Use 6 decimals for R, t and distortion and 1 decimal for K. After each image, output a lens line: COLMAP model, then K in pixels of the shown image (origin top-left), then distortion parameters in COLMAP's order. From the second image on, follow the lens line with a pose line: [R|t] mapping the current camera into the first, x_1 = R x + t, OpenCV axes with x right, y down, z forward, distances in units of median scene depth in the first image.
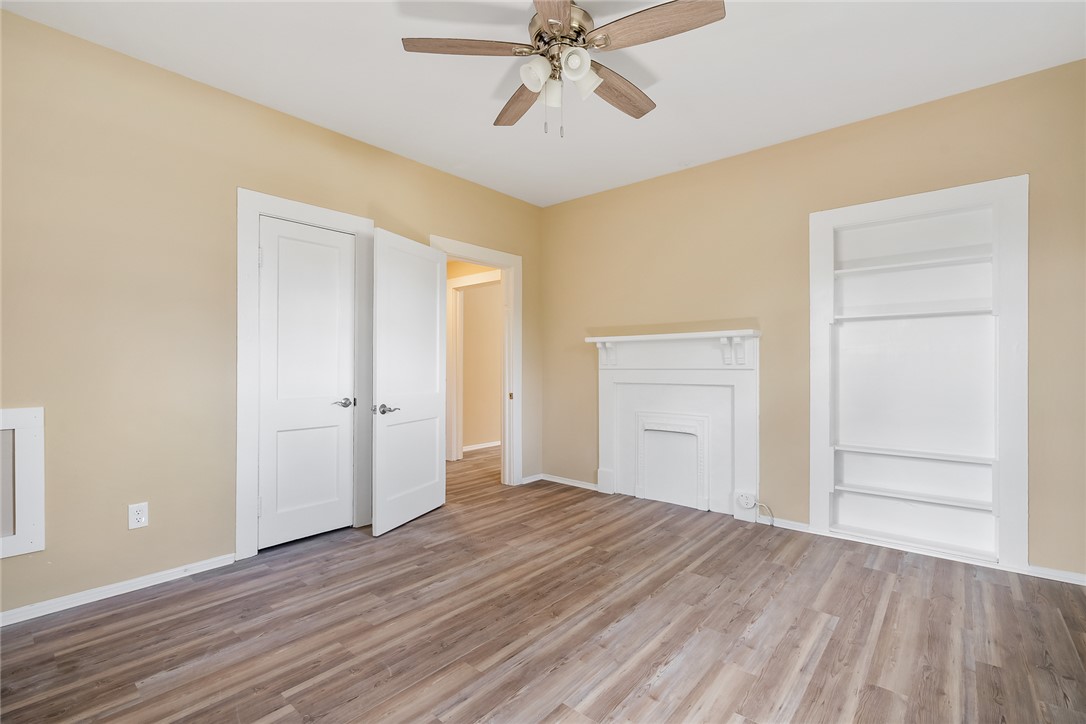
lens RADIAL K [[494.0, 0, 543.0], [0, 494.0, 362.0], [0, 0, 1]] dist [0.005234, 0.000454]
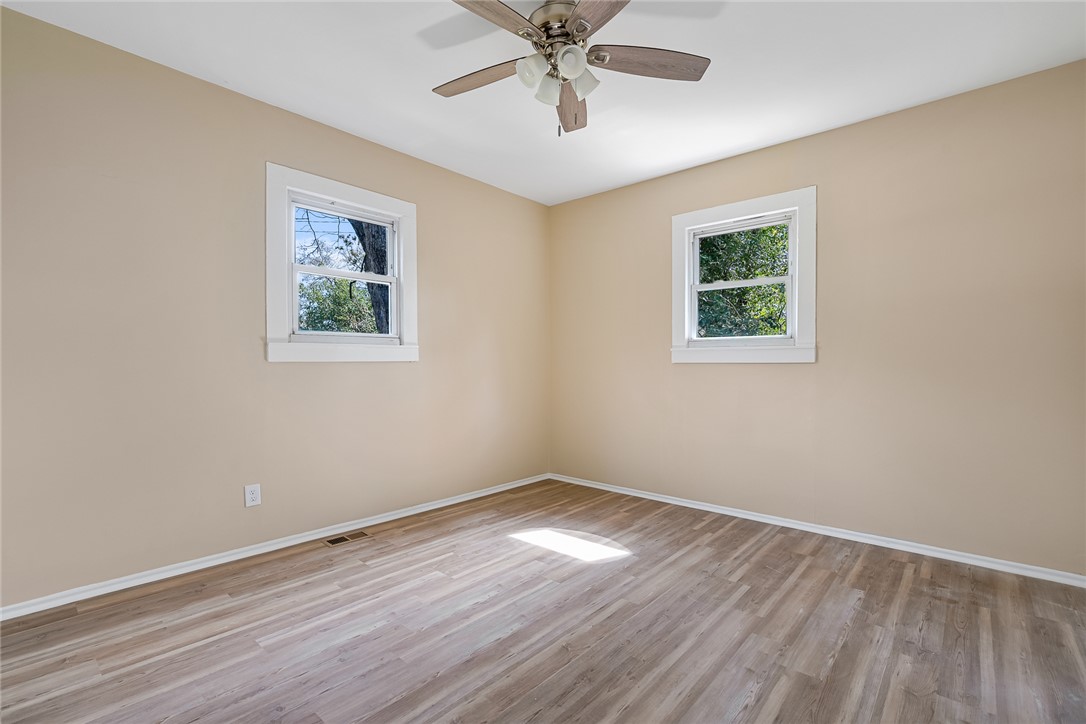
lens RADIAL K [[494.0, 0, 543.0], [0, 494.0, 362.0], [0, 0, 1]] dist [0.005234, 0.000454]
pose [[-0.999864, -0.000800, 0.016484, 0.054224], [-0.000976, 0.999942, -0.010722, 0.011567], [-0.016475, -0.010737, -0.999807, 1.999977]]
